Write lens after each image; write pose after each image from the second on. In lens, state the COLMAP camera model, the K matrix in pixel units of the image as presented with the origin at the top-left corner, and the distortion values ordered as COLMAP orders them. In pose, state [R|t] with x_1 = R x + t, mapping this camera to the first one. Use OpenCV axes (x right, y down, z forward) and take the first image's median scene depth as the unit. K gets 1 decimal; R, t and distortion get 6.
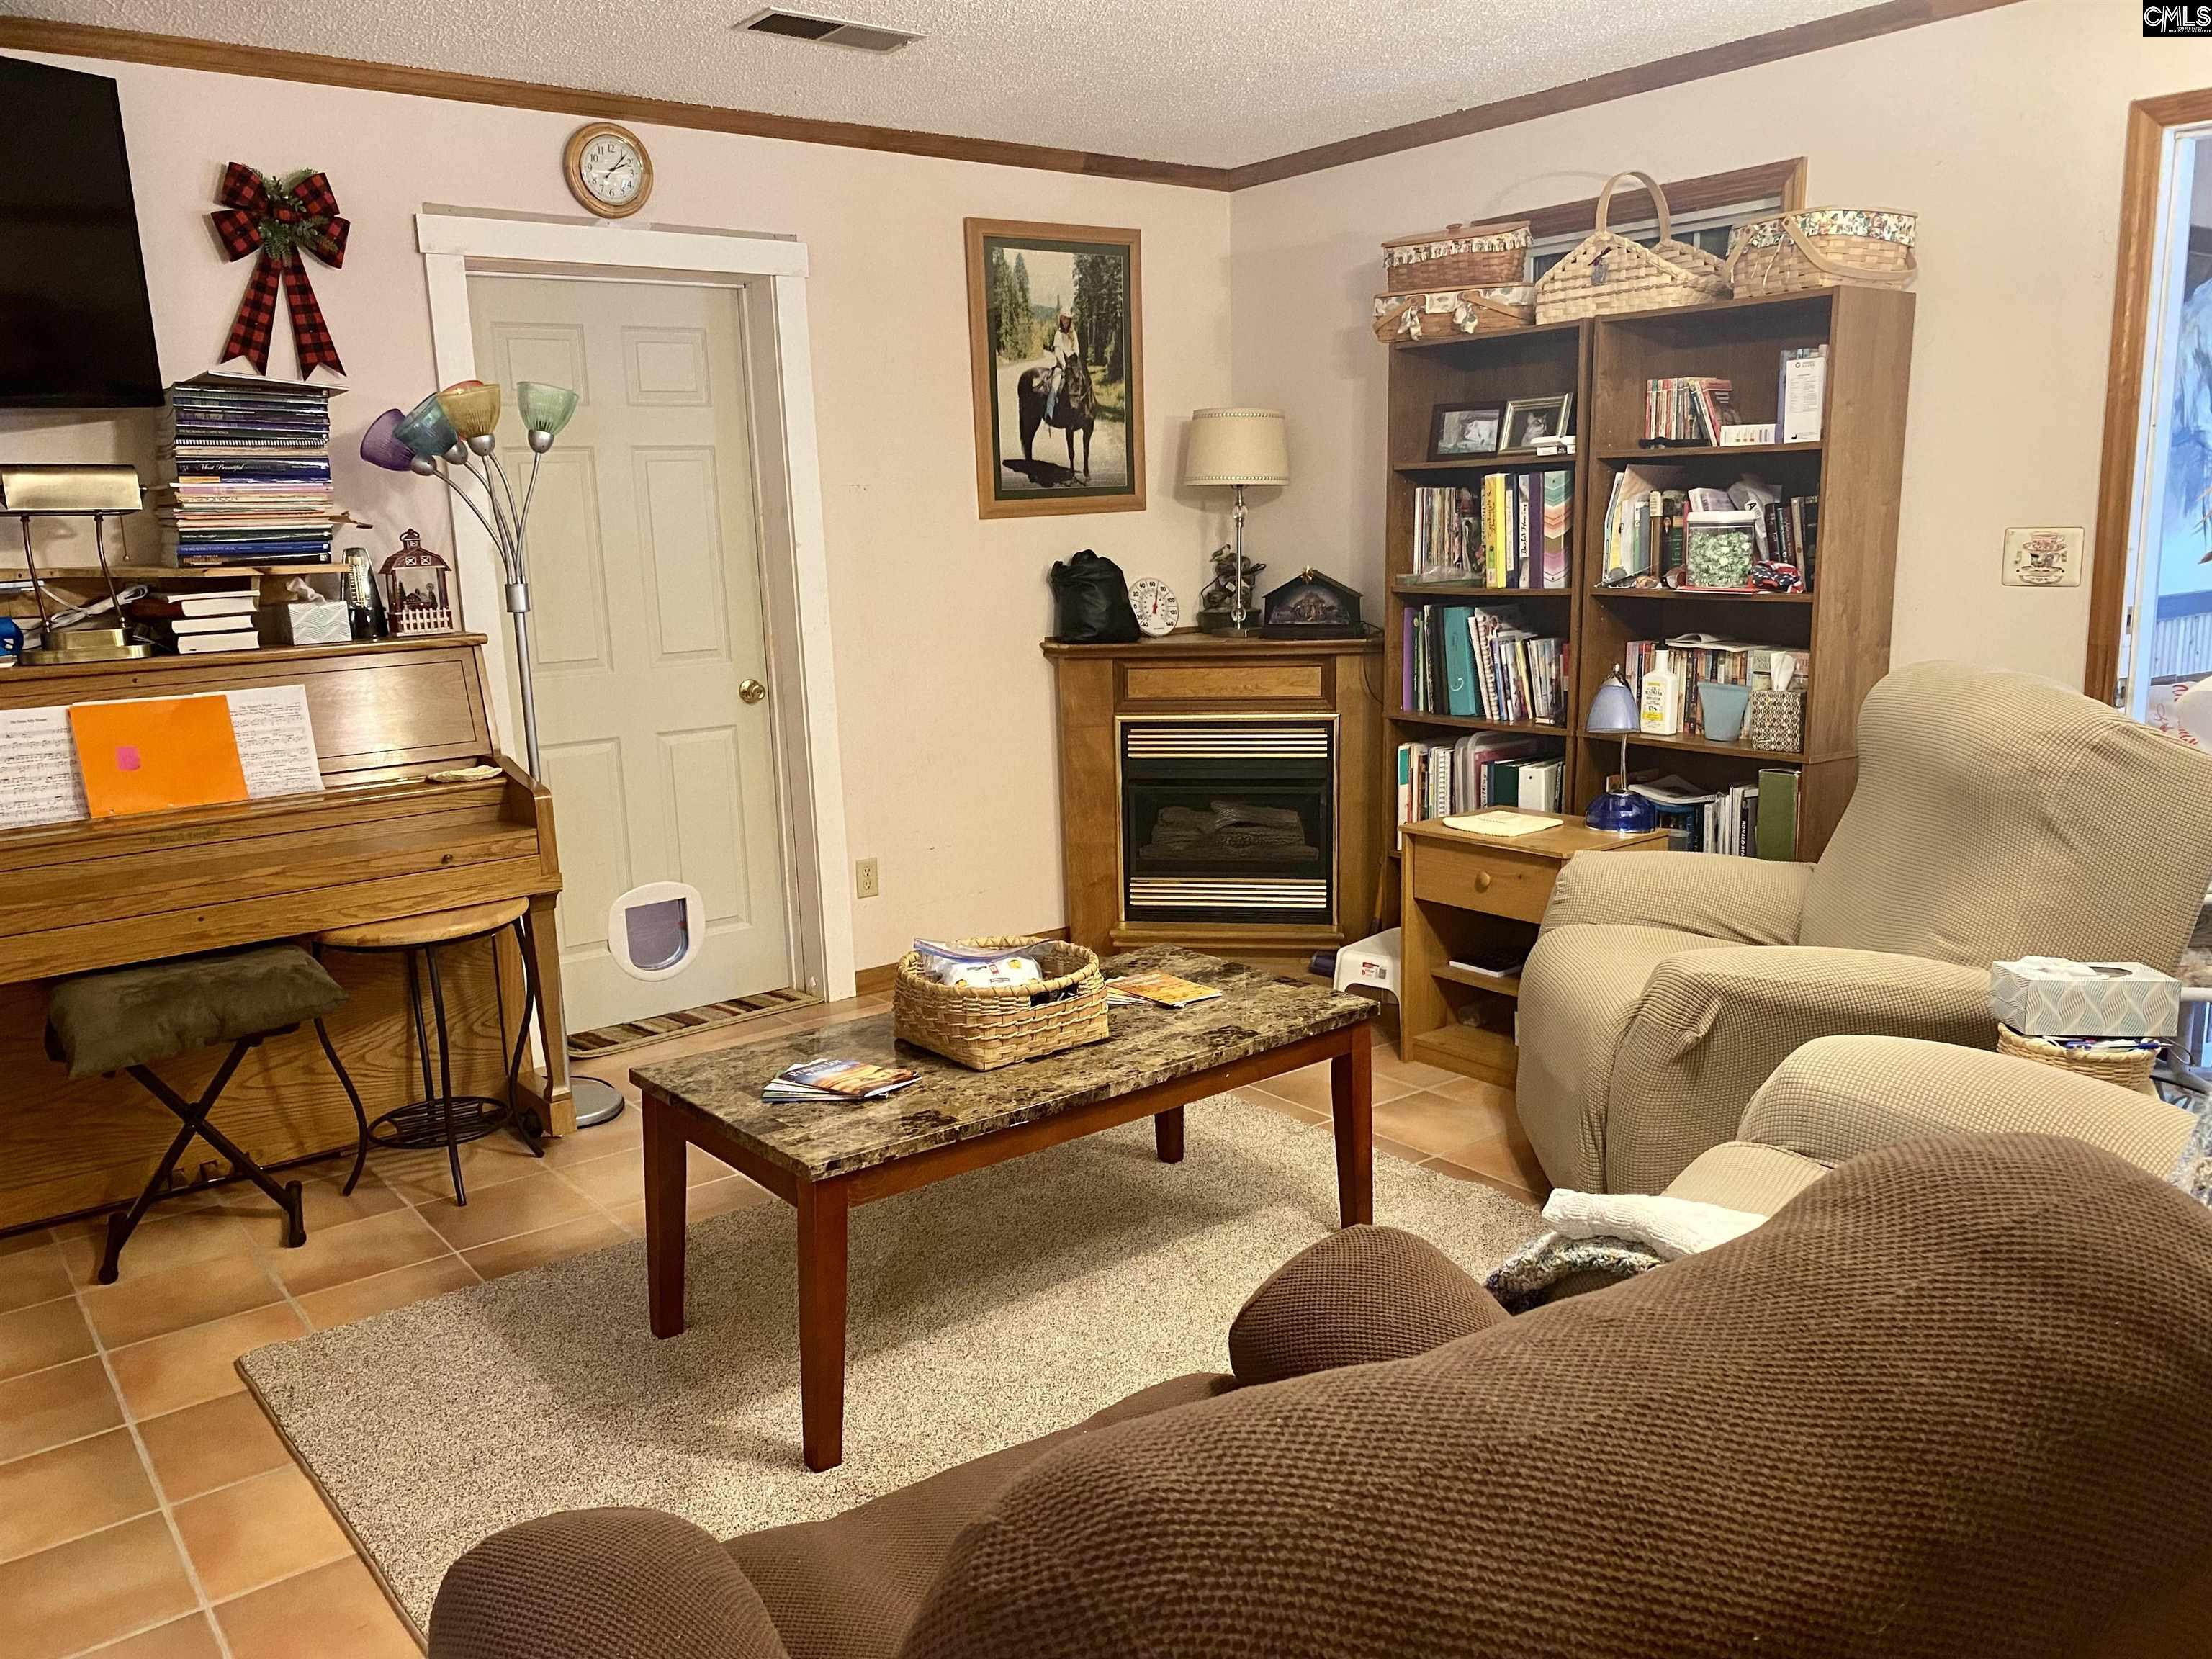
lens RADIAL K [[1706.2, 0, 1102.3], [0, 1706.2, 835.4], [0, 0, 1]] dist [0.128493, -0.231092]
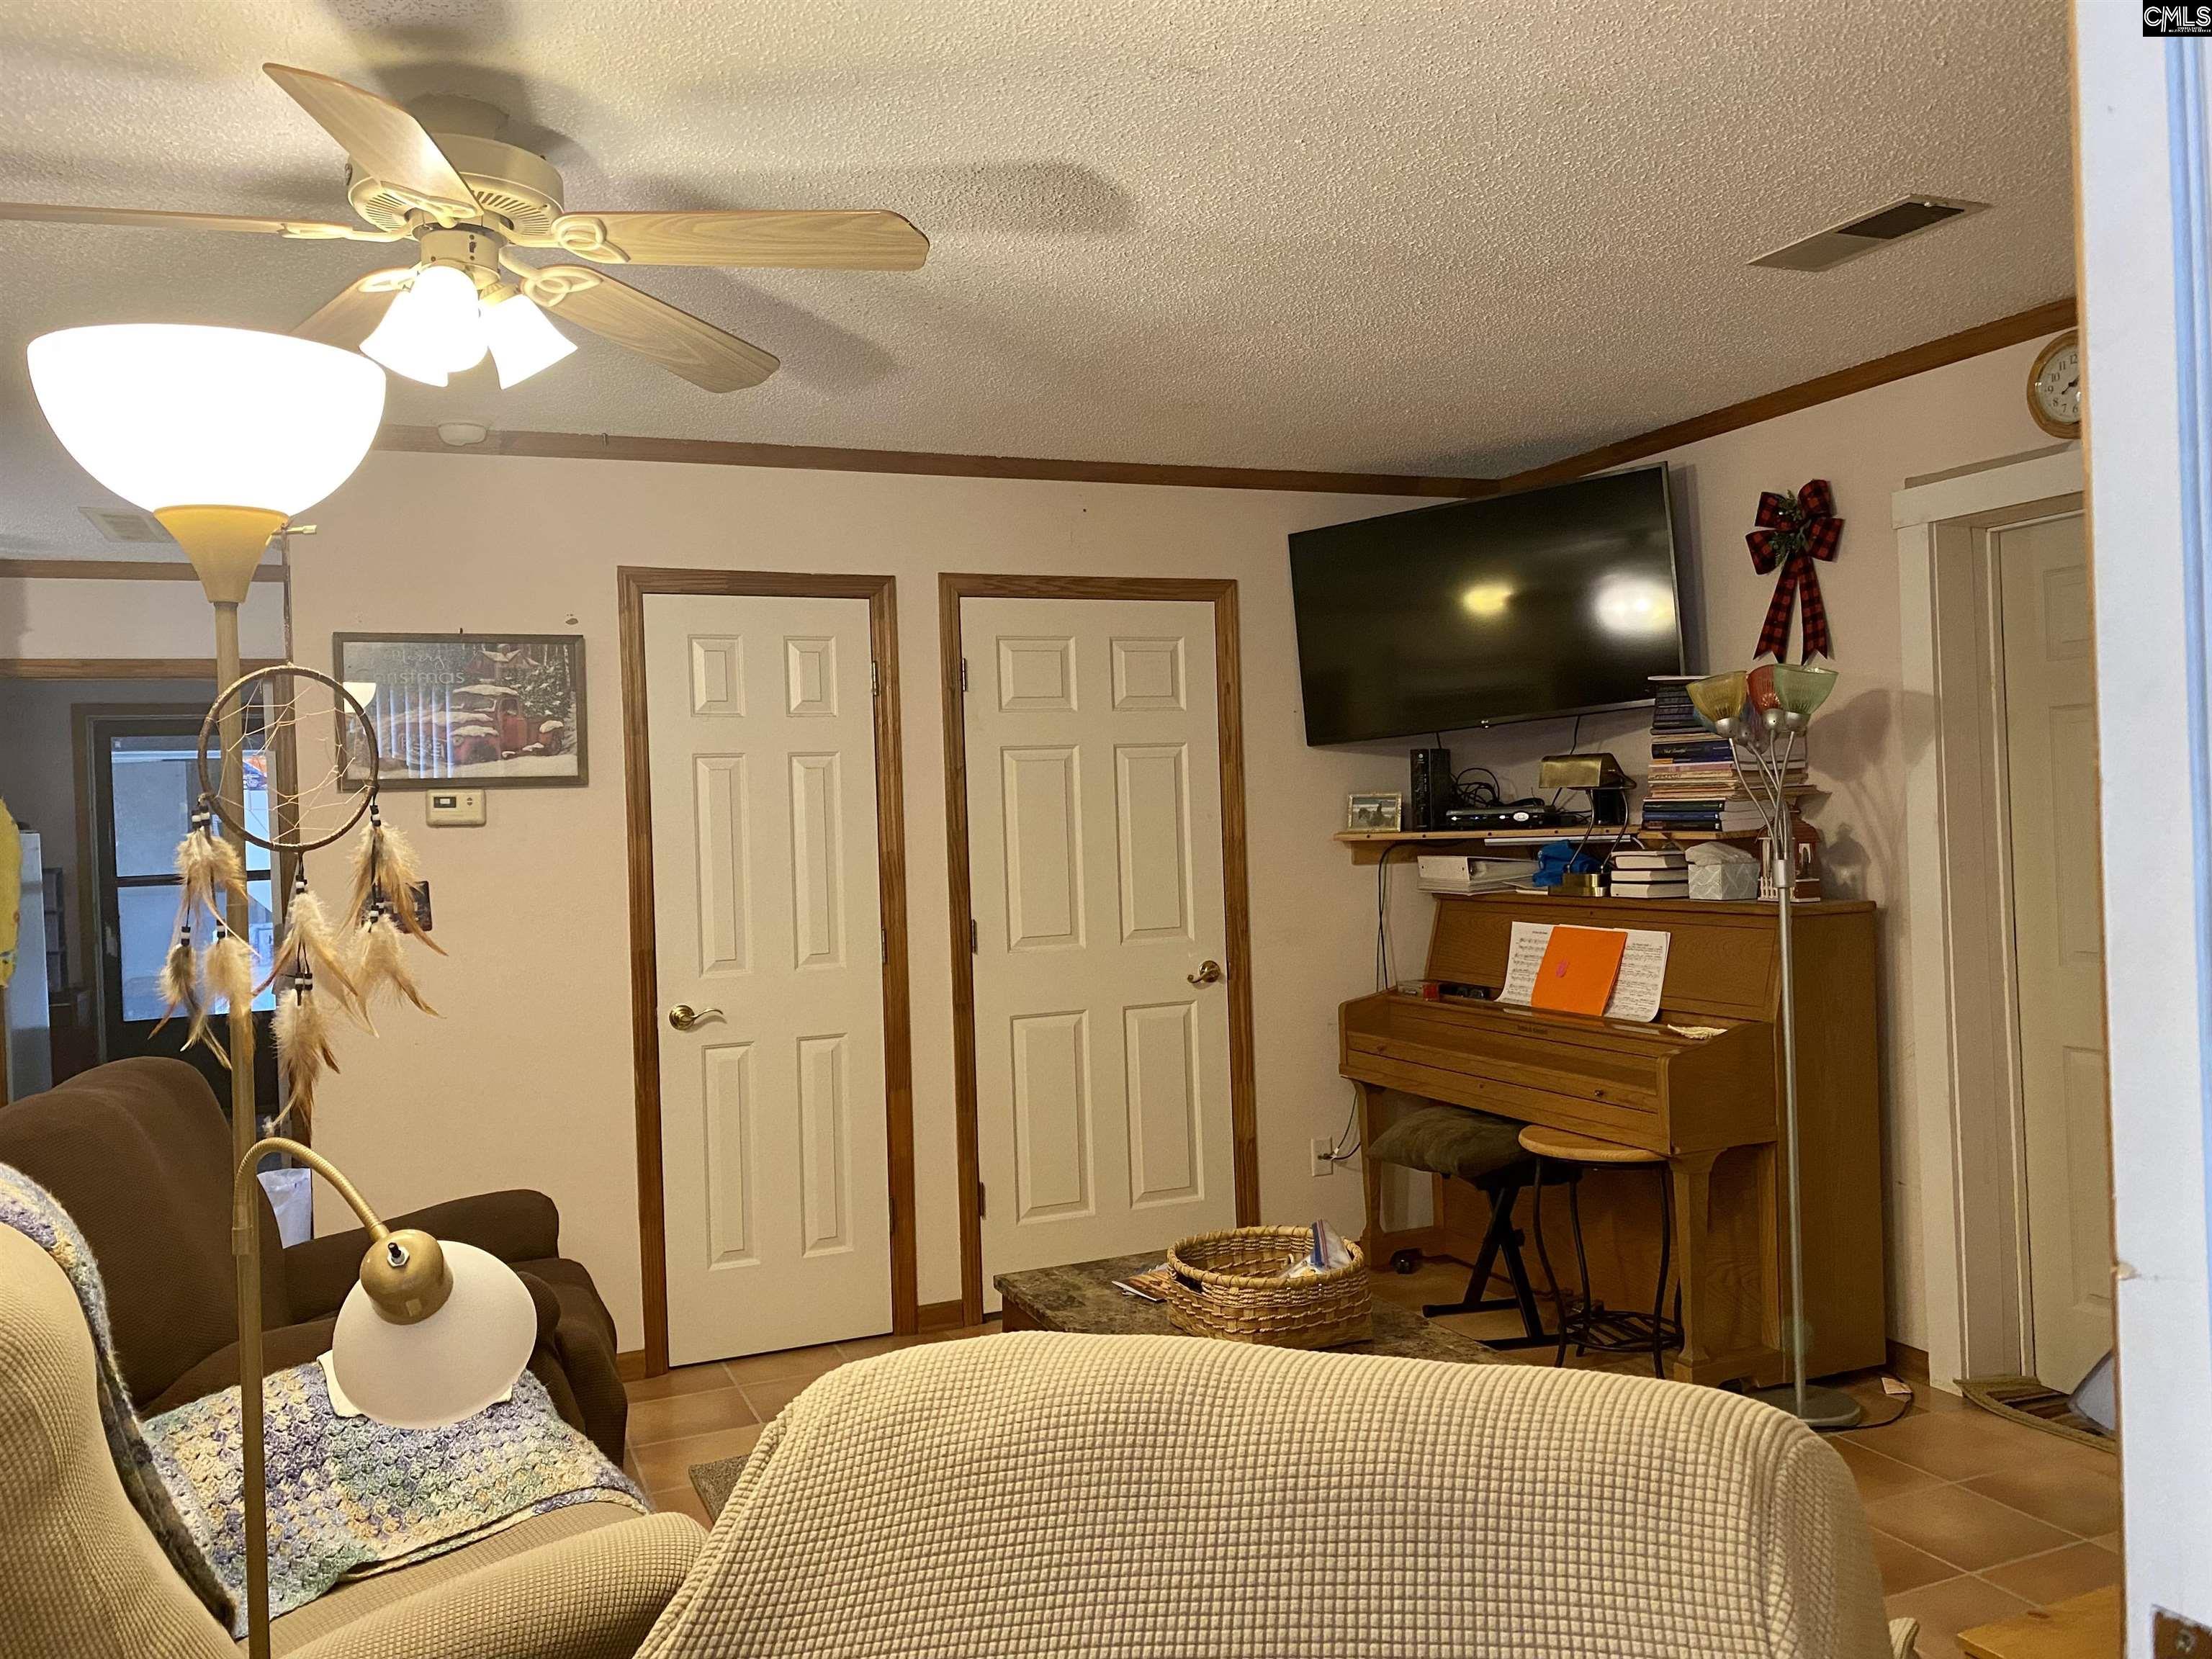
lens RADIAL K [[1706.2, 0, 1102.3], [0, 1706.2, 835.4], [0, 0, 1]] dist [0.128493, -0.231092]
pose [[-0.245110, 0.034998, -0.968863, 0.722504], [-0.150455, 0.985868, 0.073675, -0.169590], [0.957750, 0.163829, -0.236381, 0.848987]]
